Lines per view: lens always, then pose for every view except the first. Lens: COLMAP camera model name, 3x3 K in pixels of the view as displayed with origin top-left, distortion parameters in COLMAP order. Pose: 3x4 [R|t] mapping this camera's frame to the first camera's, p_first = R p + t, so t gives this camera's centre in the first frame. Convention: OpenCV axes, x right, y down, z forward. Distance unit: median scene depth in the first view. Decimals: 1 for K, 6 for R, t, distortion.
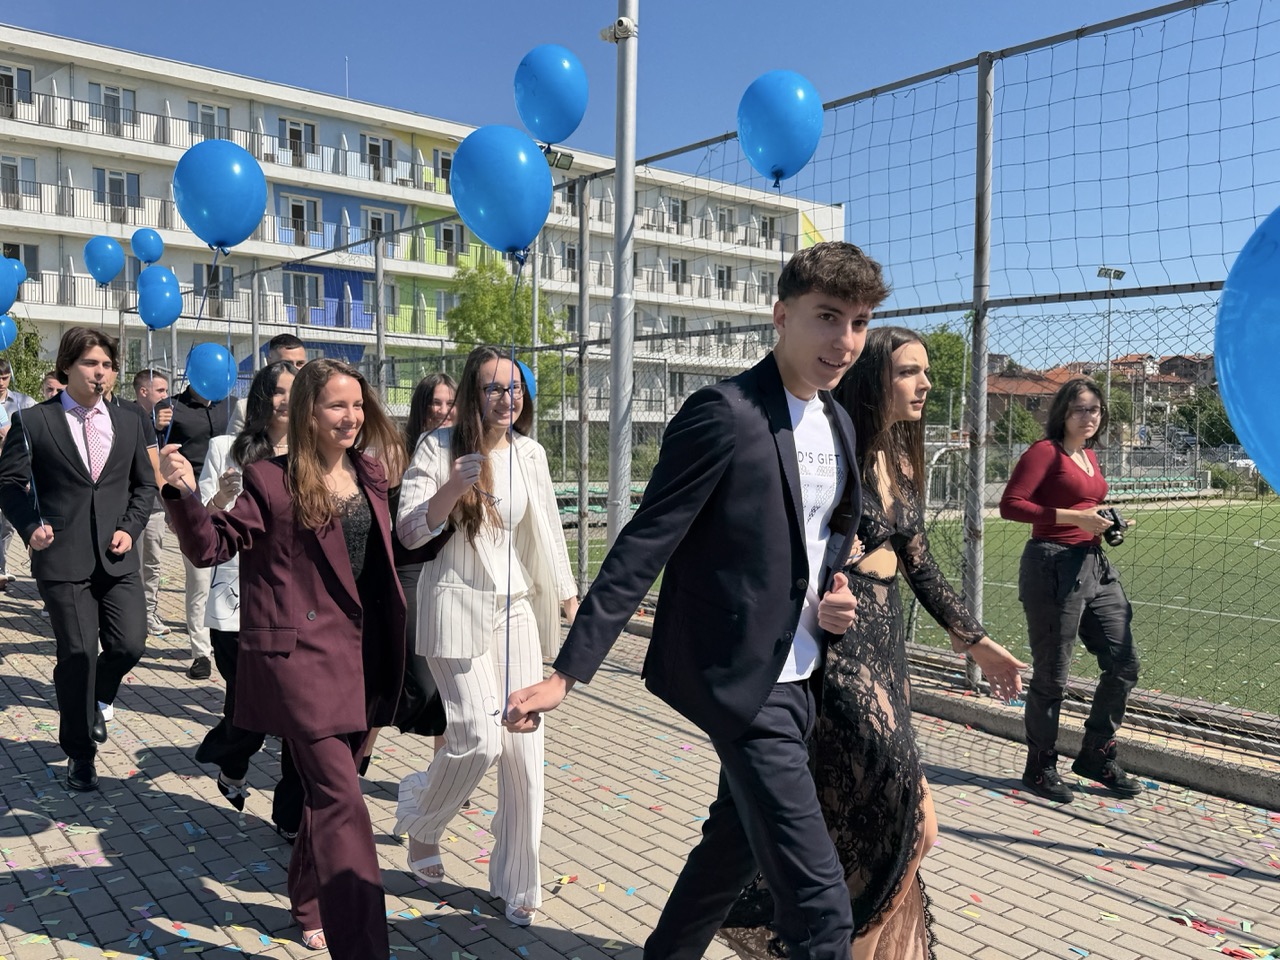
lens RADIAL K [[1076.3, 0, 634.7], [0, 1076.3, 495.9], [0, 0, 1]] dist [0.041480, -0.068063]
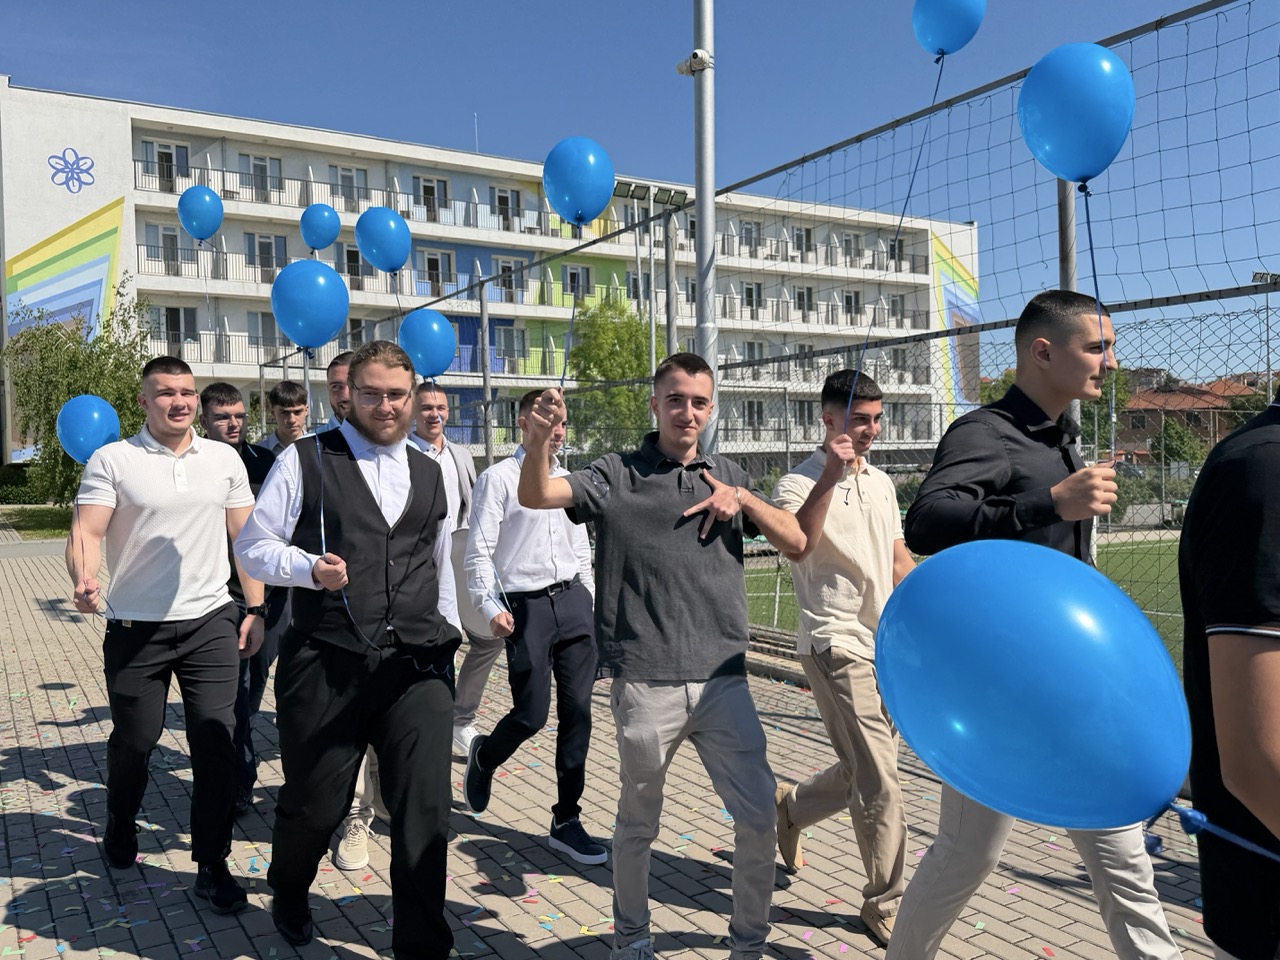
lens RADIAL K [[1076.3, 0, 630.0], [0, 1076.3, 488.7], [0, 0, 1]] dist [0.041480, -0.068063]
pose [[0.991010, -0.030711, -0.130216, 0.044472], [0.025793, 0.998895, -0.039288, 0.002135], [0.131278, 0.035576, 0.990707, 0.012097]]
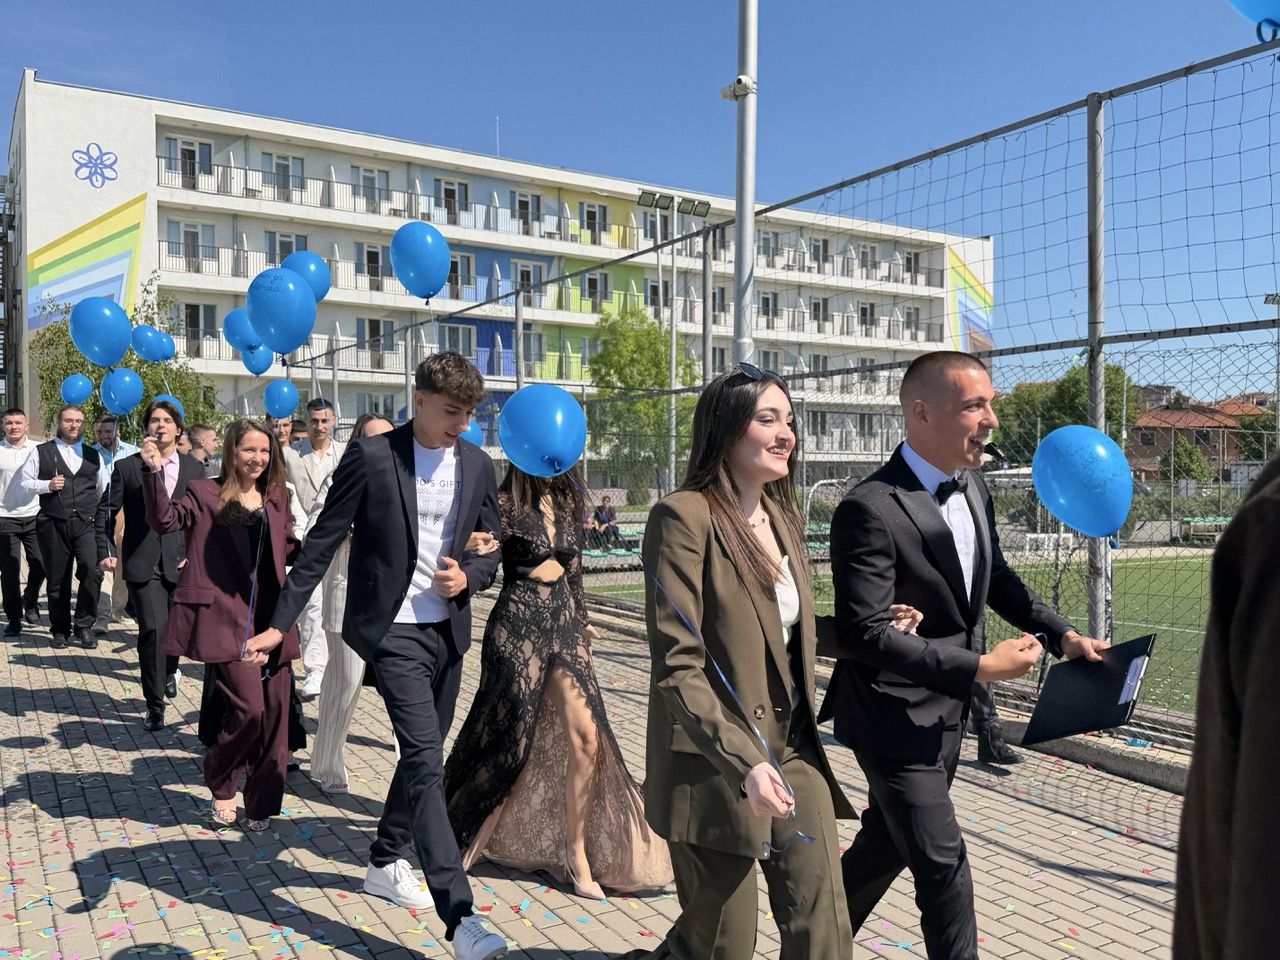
lens RADIAL K [[1076.3, 0, 646.9], [0, 1076.3, 495.5], [0, 0, 1]] dist [0.041480, -0.068063]
pose [[0.992339, -0.008988, -0.123216, 0.023202], [0.004327, 0.999267, -0.038044, 0.001414], [0.123468, 0.037219, 0.991650, -0.029545]]
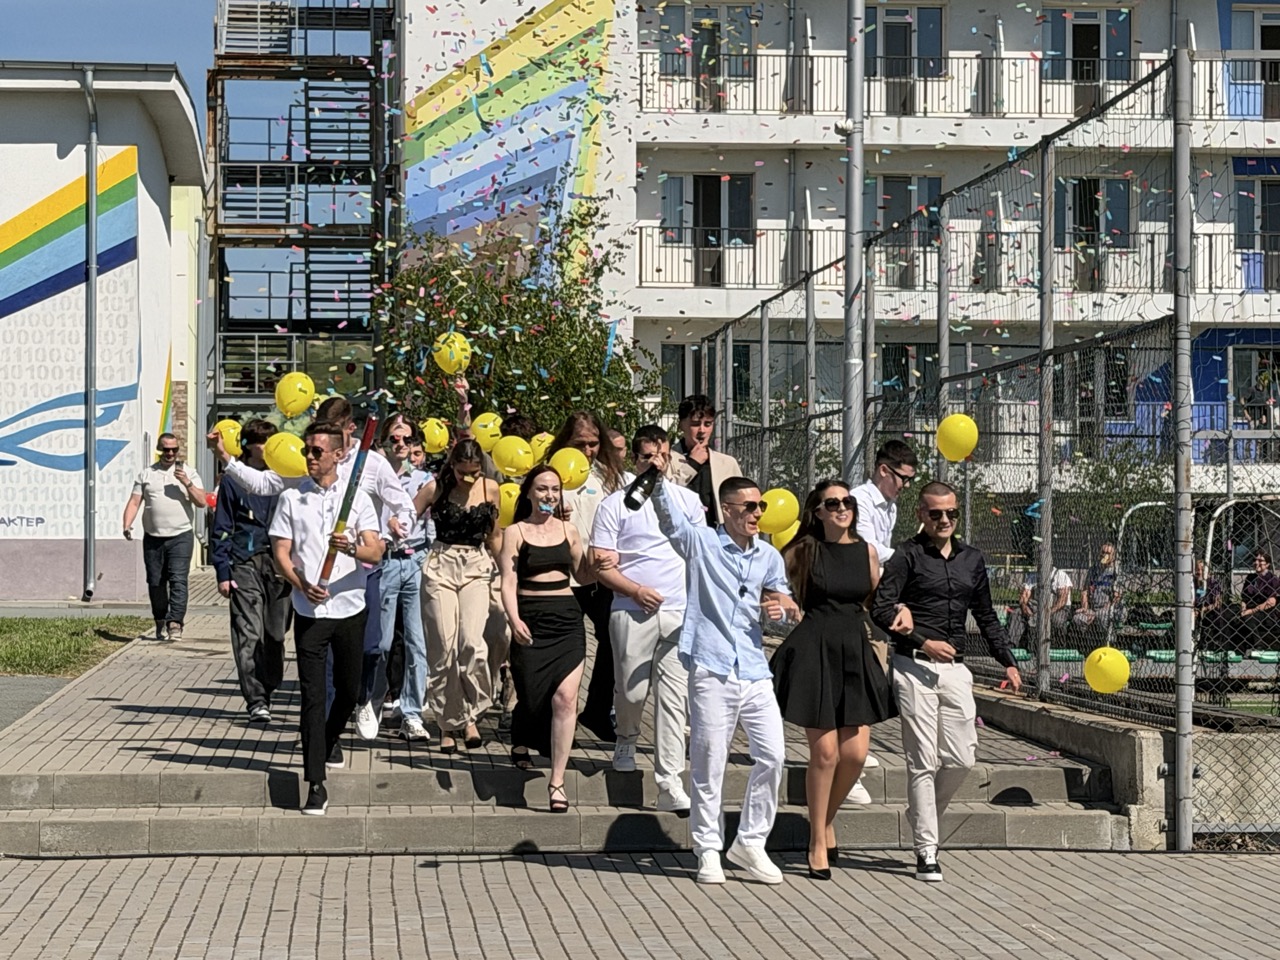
lens RADIAL K [[3457.0, 0, 614.1], [0, 3457.0, 499.7], [0, 0, 1]] dist [0.132588, 0.000000]
pose [[0.821554, -0.017778, -0.569853, 1.755464], [-0.026864, 0.997196, -0.069840, 0.204920], [0.569497, 0.072686, 0.818773, -1.968716]]
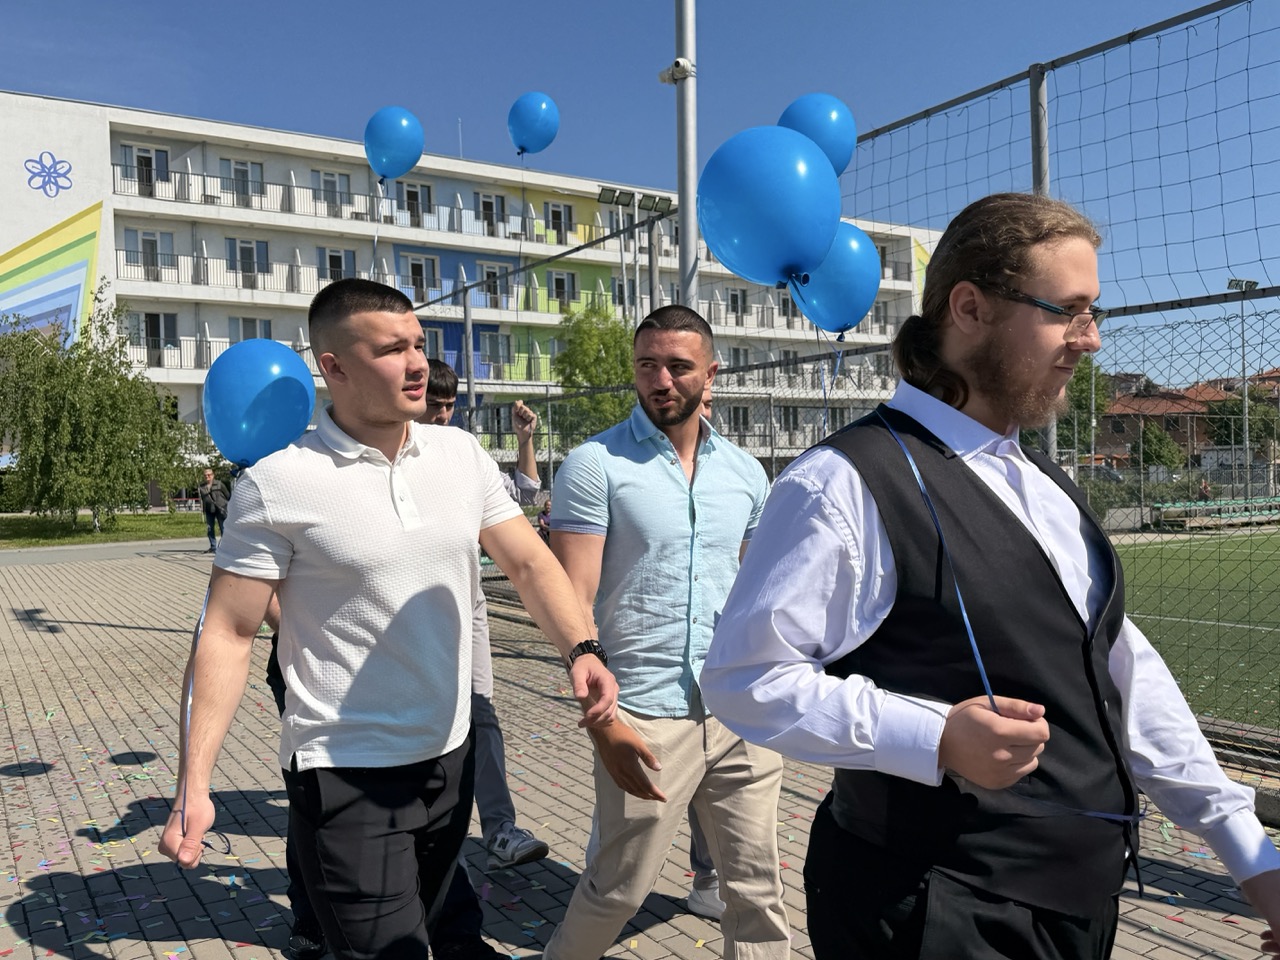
lens RADIAL K [[1076.3, 0, 645.9], [0, 1076.3, 491.3], [0, 0, 1]] dist [0.041480, -0.068063]
pose [[0.994083, -0.034750, -0.102910, 0.046943], [0.030614, 0.998669, -0.041500, 0.001700], [0.104215, 0.038104, 0.993825, 0.009775]]
